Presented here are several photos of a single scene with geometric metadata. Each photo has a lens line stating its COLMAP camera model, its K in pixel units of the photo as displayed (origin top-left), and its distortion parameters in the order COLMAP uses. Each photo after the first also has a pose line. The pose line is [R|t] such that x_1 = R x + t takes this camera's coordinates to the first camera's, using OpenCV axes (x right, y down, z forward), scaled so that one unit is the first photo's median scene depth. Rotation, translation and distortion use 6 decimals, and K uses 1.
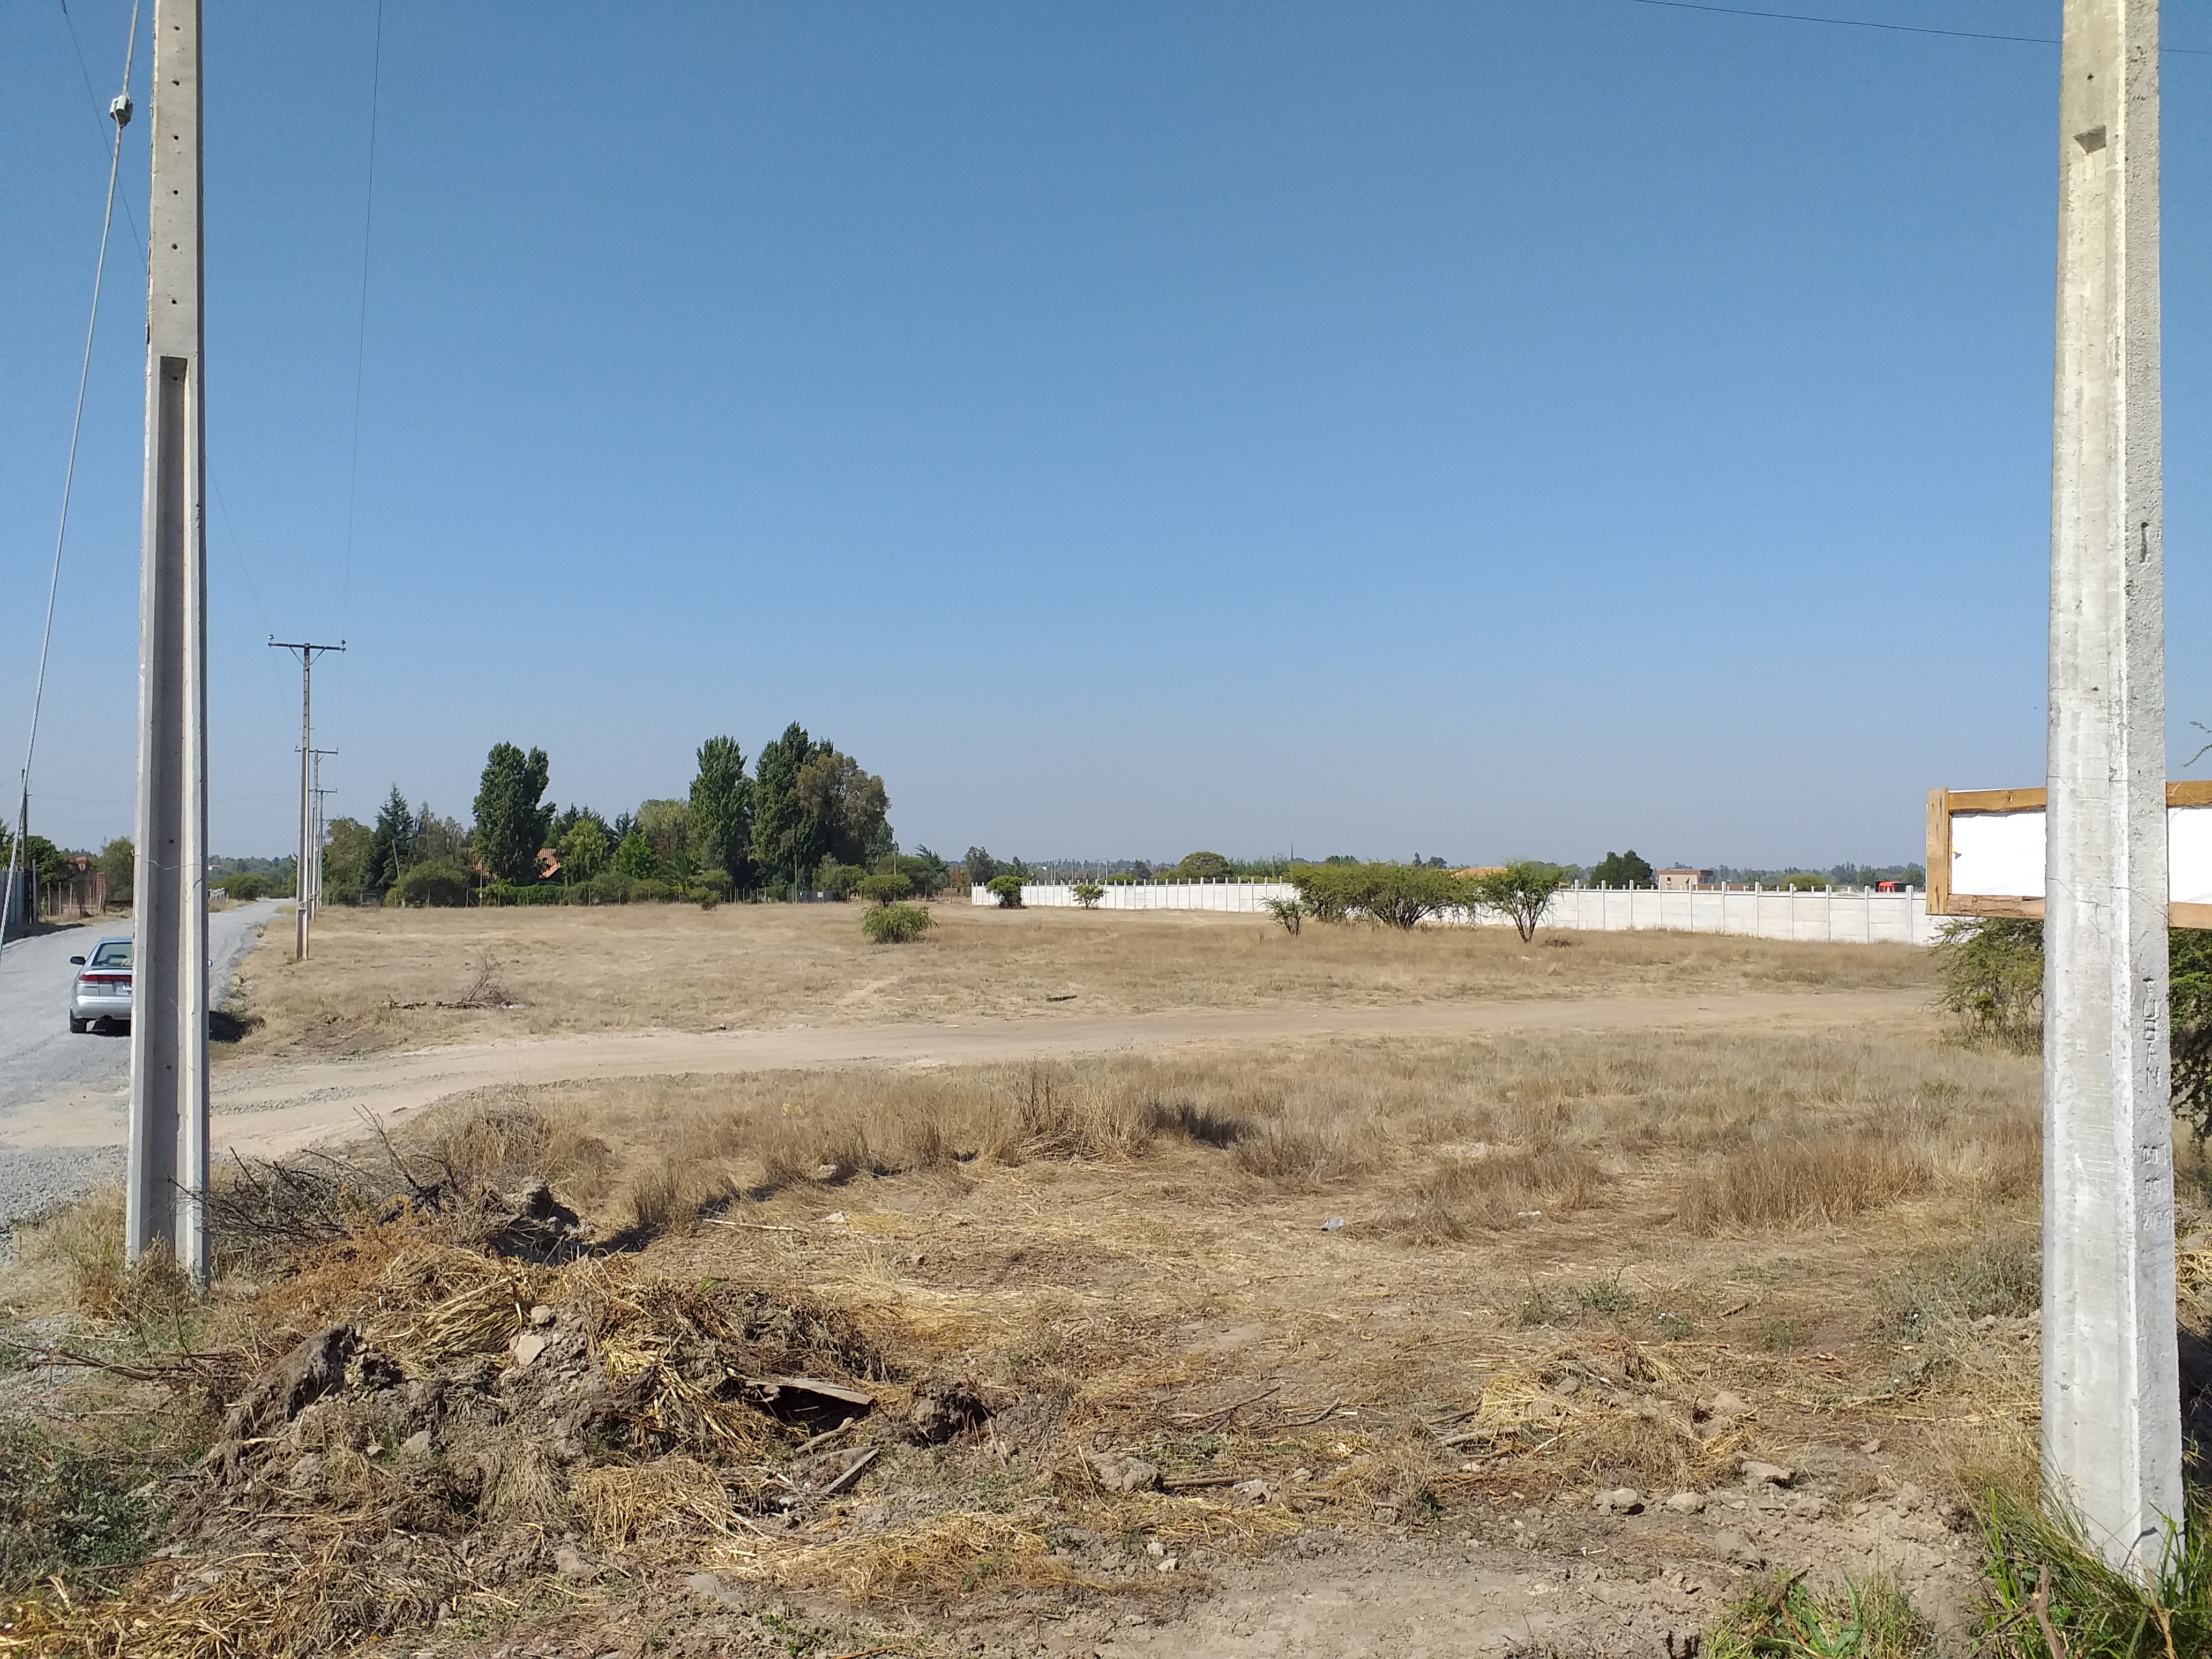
lens RADIAL K [[1697.8, 0, 1106.0], [0, 1697.8, 829.5], [0, 0, 1]] dist [0.250304, -0.646561]
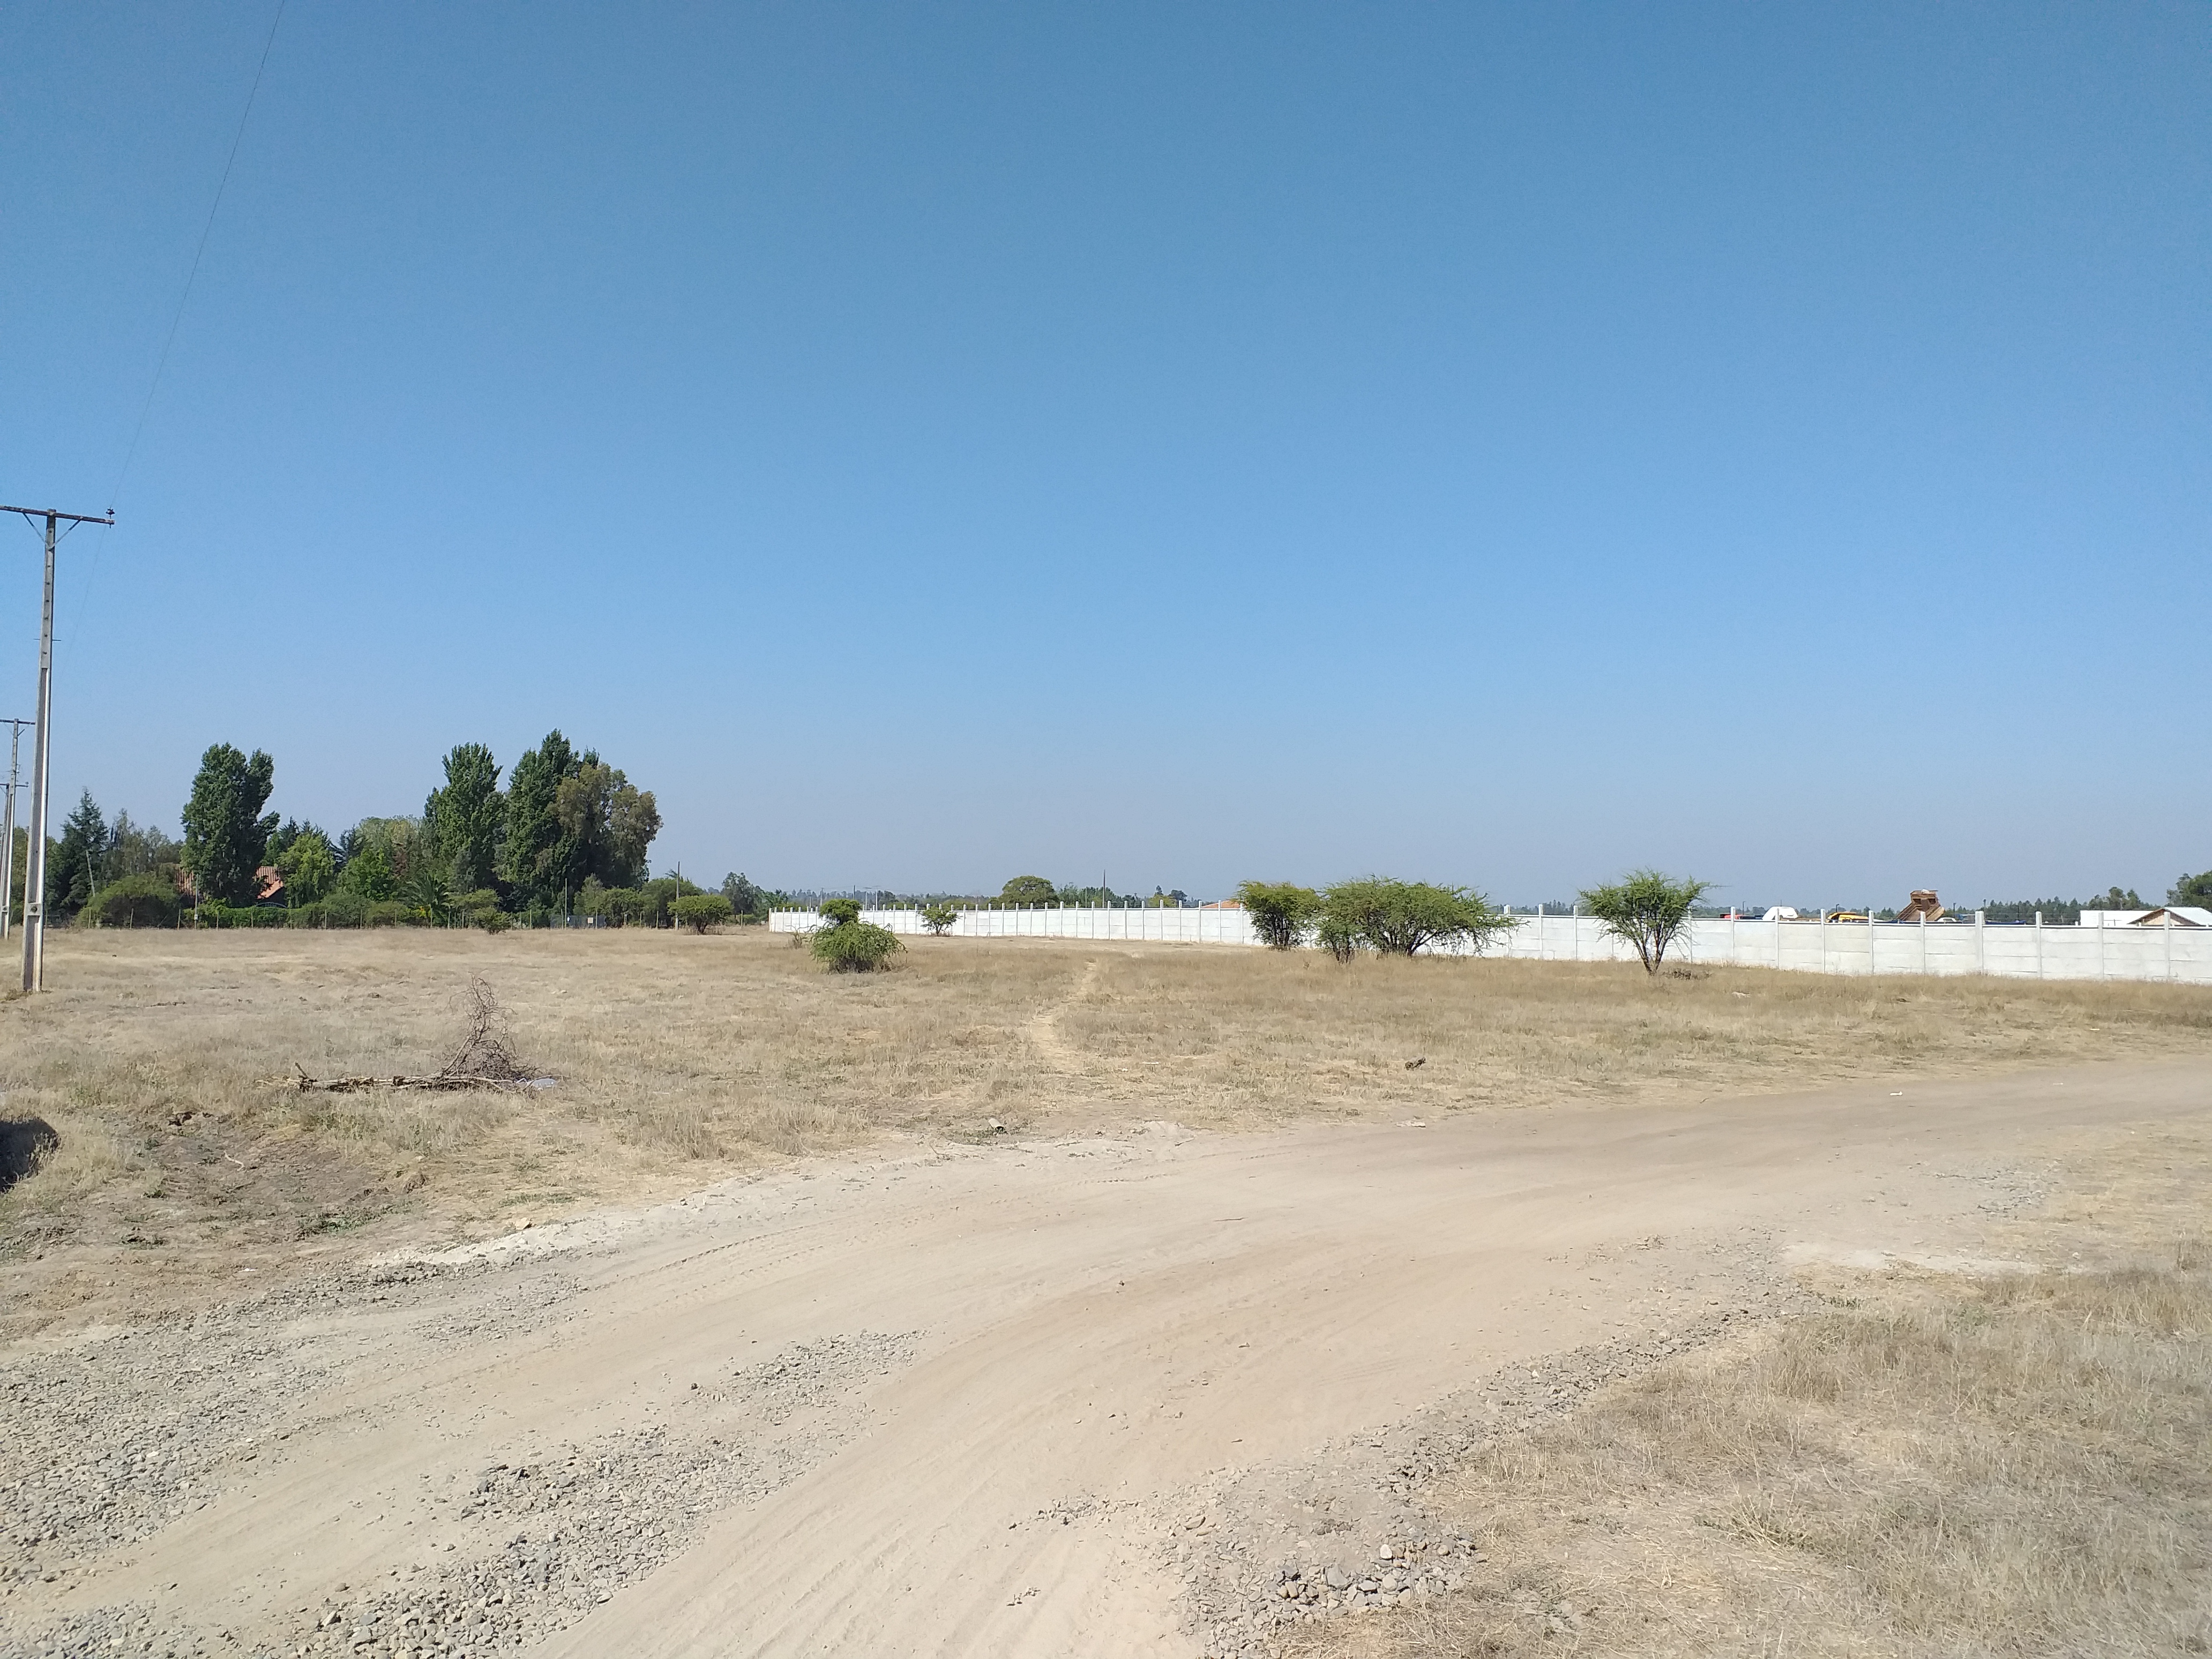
lens RADIAL K [[1695.9, 0, 1101.9], [0, 1695.9, 786.3], [0, 0, 1]] dist [0.053809, -0.067900]
pose [[0.987642, 0.020850, 0.155331, -0.041490], [-0.013806, 0.998833, -0.046293, 0.005540], [-0.156115, 0.043576, 0.986777, 0.075660]]
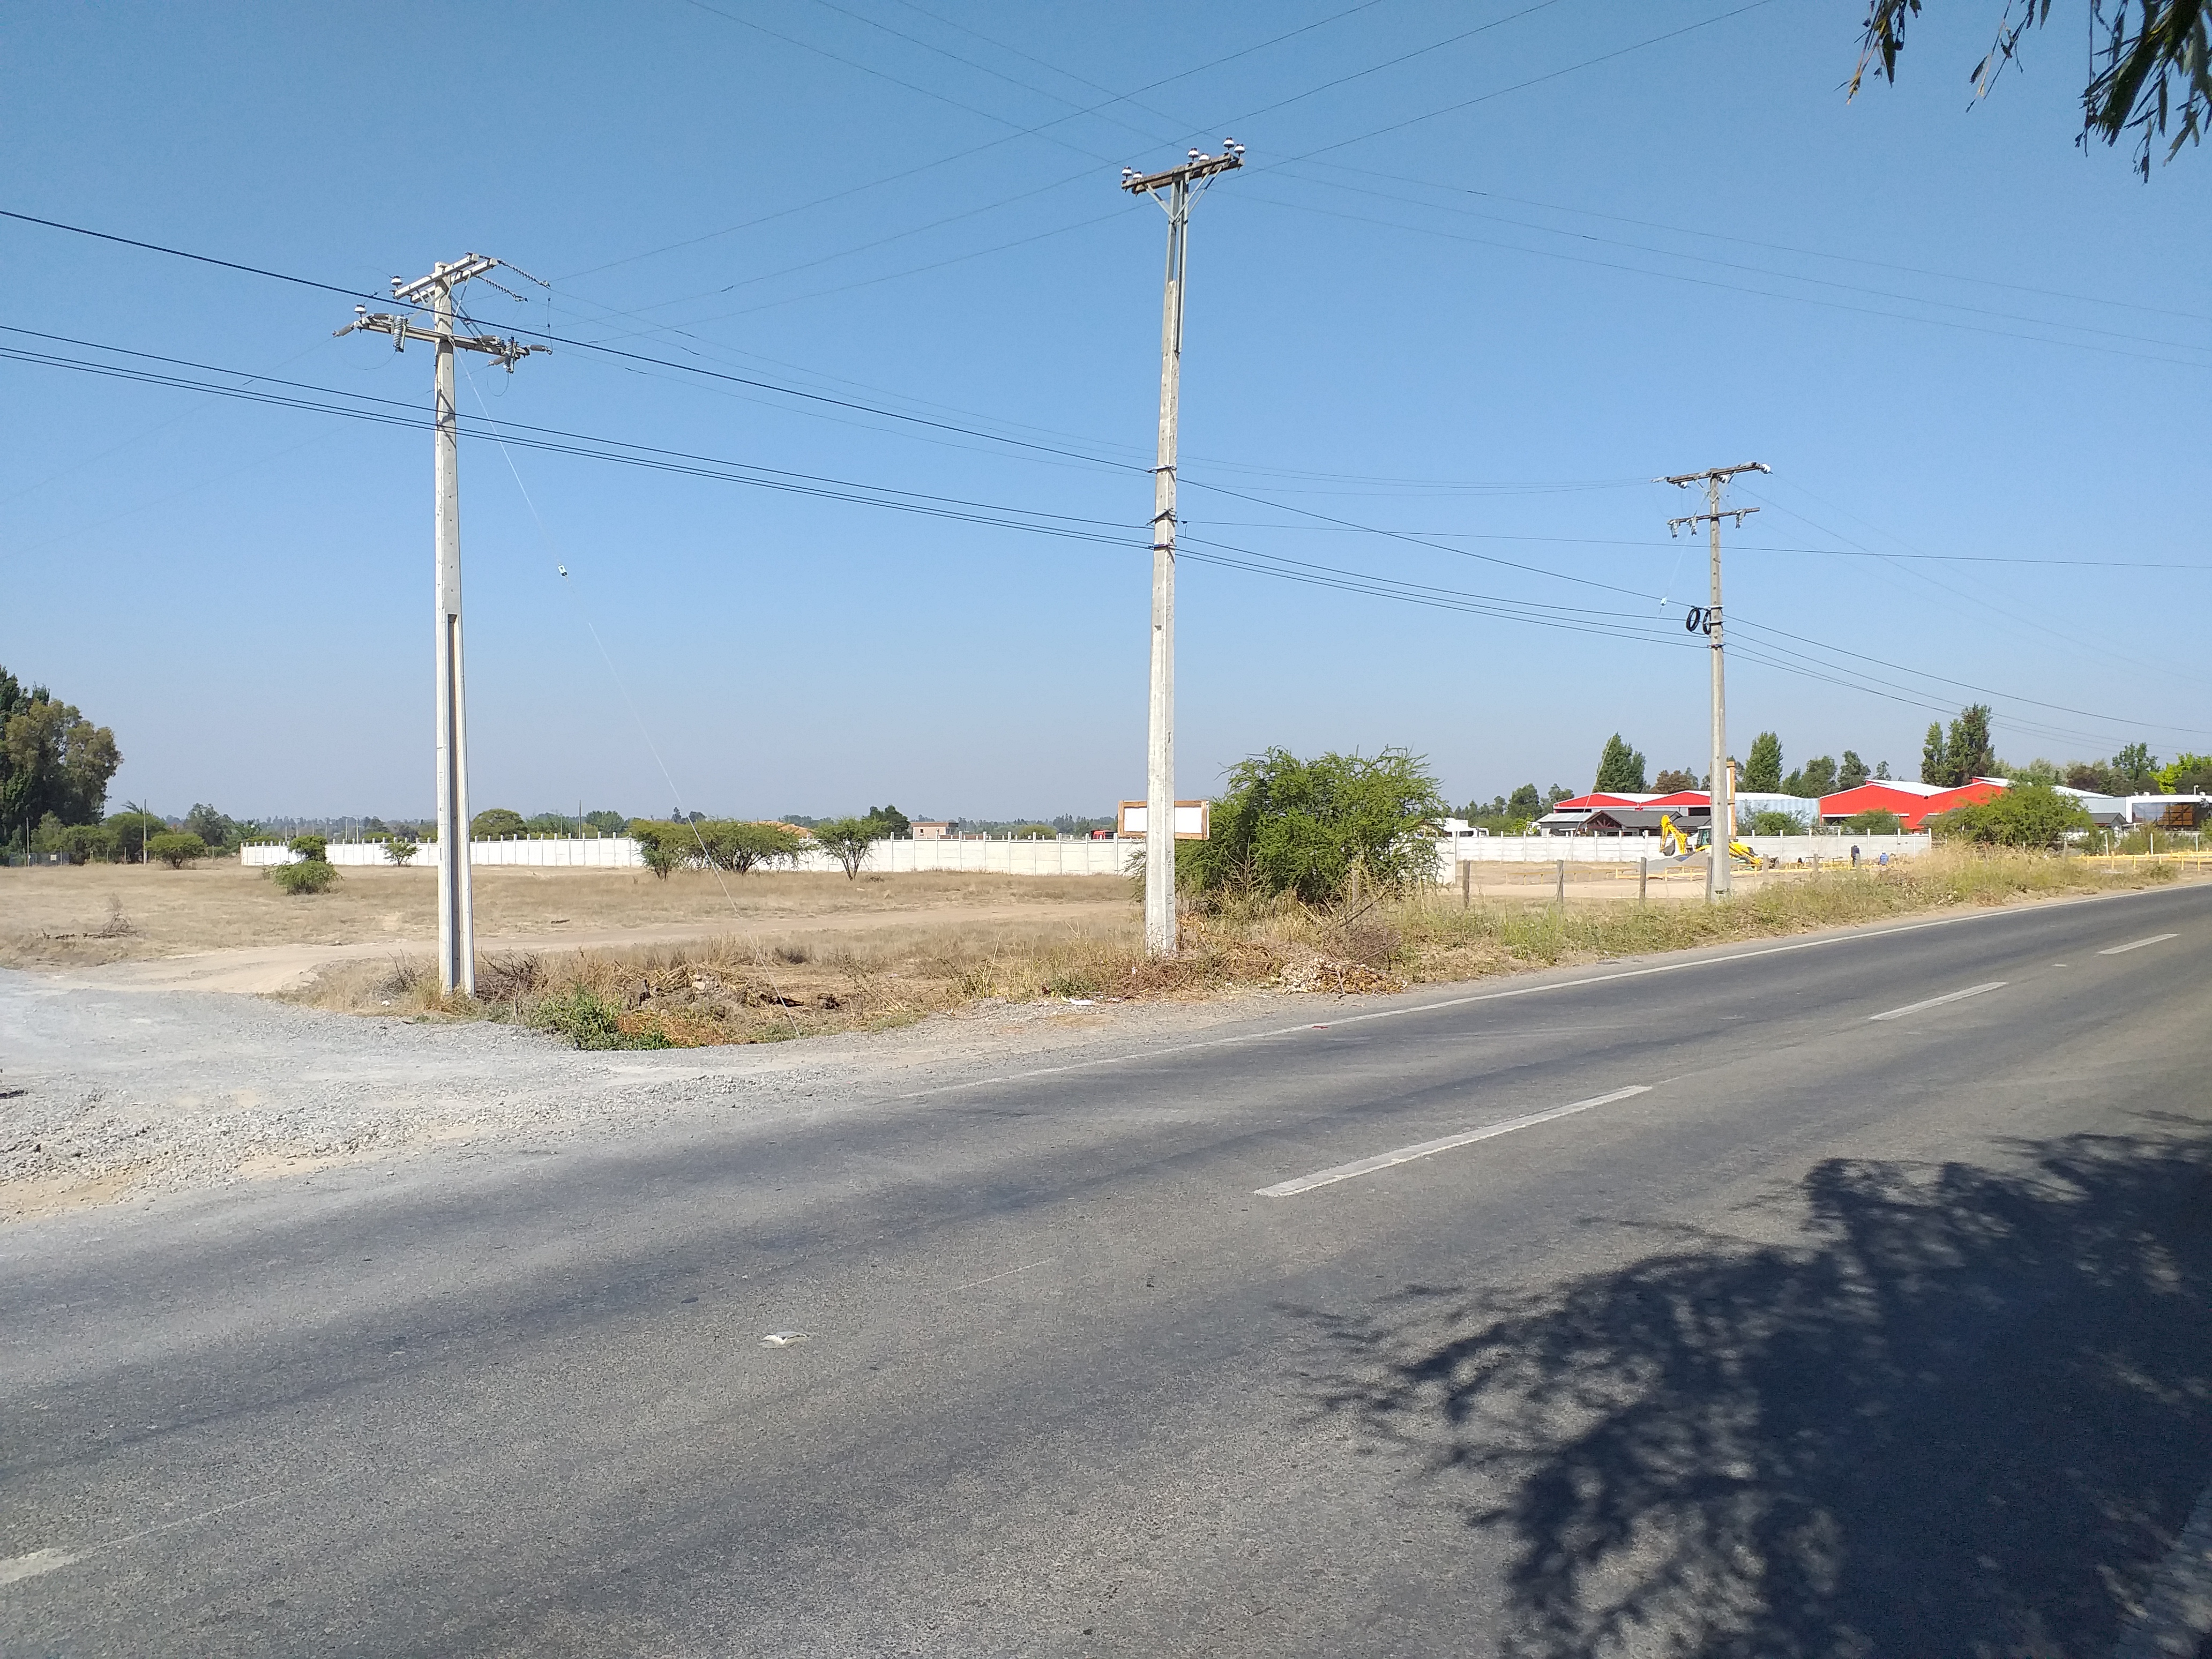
lens RADIAL K [[1743.5, 0, 1060.4], [0, 1743.5, 828.6], [0, 0, 1]] dist [0.074115, -0.126298]
pose [[0.920971, -0.009854, 0.389505, -0.036154], [-0.000267, 0.999664, 0.025923, -0.002018], [-0.389630, -0.023978, 0.920659, -0.079077]]
